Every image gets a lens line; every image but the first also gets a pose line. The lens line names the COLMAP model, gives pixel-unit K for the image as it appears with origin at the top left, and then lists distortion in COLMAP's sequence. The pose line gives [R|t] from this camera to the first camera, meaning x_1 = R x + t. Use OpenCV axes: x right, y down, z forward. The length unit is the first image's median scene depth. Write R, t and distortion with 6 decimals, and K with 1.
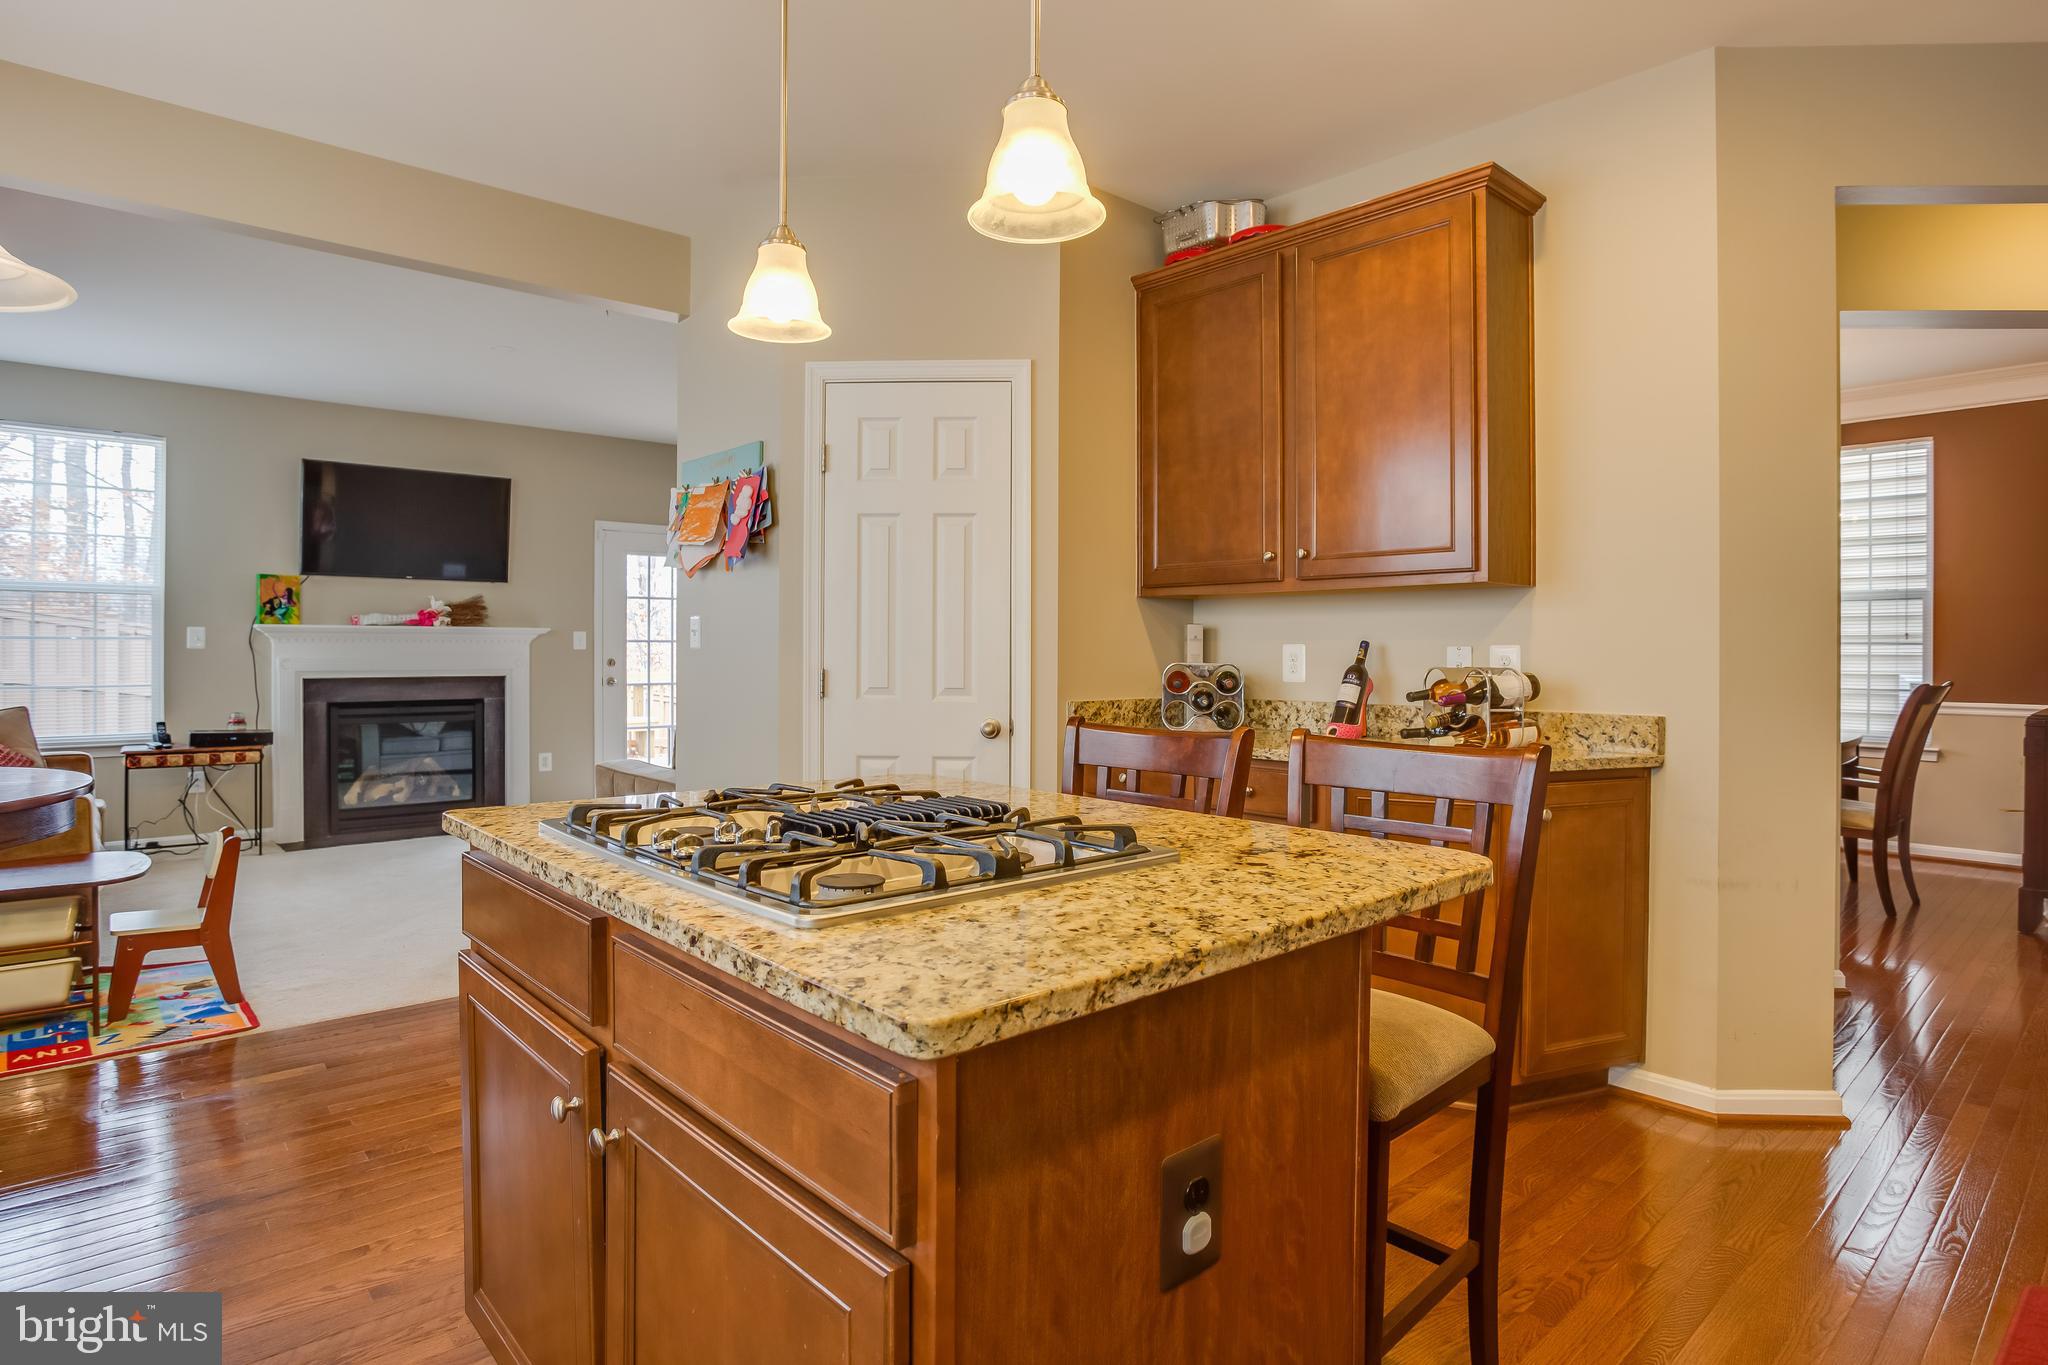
lens RADIAL K [[1058.1, 0, 1023.7], [0, 1058.1, 671.4], [0, 0, 1]] dist [-0.004092, -0.000511]
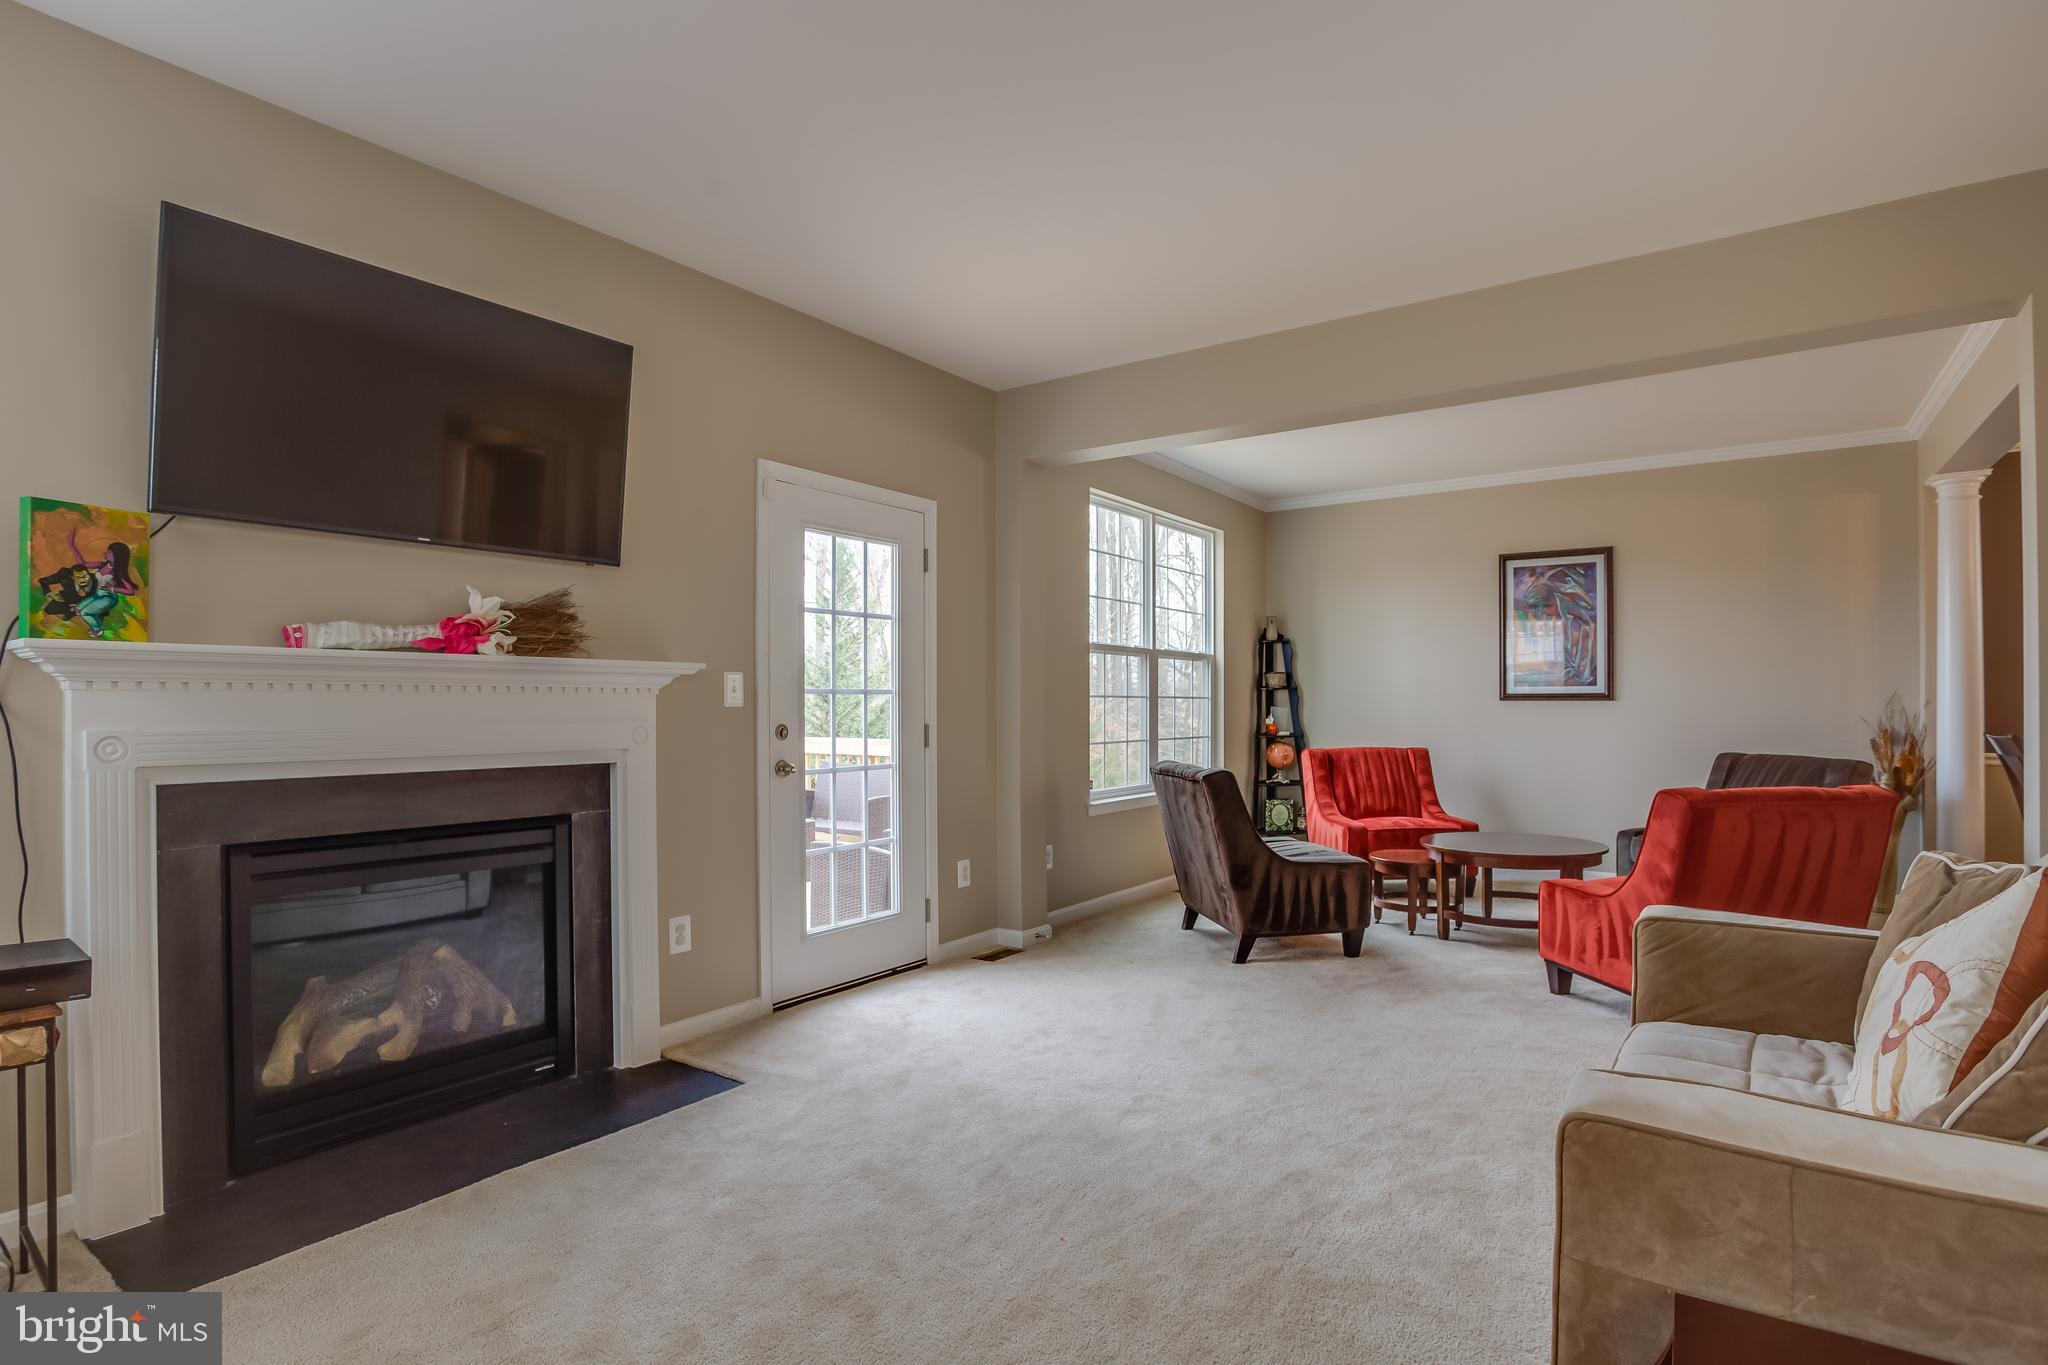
lens RADIAL K [[993.2, 0, 1016.5], [0, 993.2, 717.4], [0, 0, 1]] dist [-0.009890, 0.000662]
pose [[0.978604, -0.003336, 0.205725, -0.424835], [0.004803, 0.999966, -0.006631, -0.012975], [-0.205696, 0.007477, 0.978587, 0.552800]]
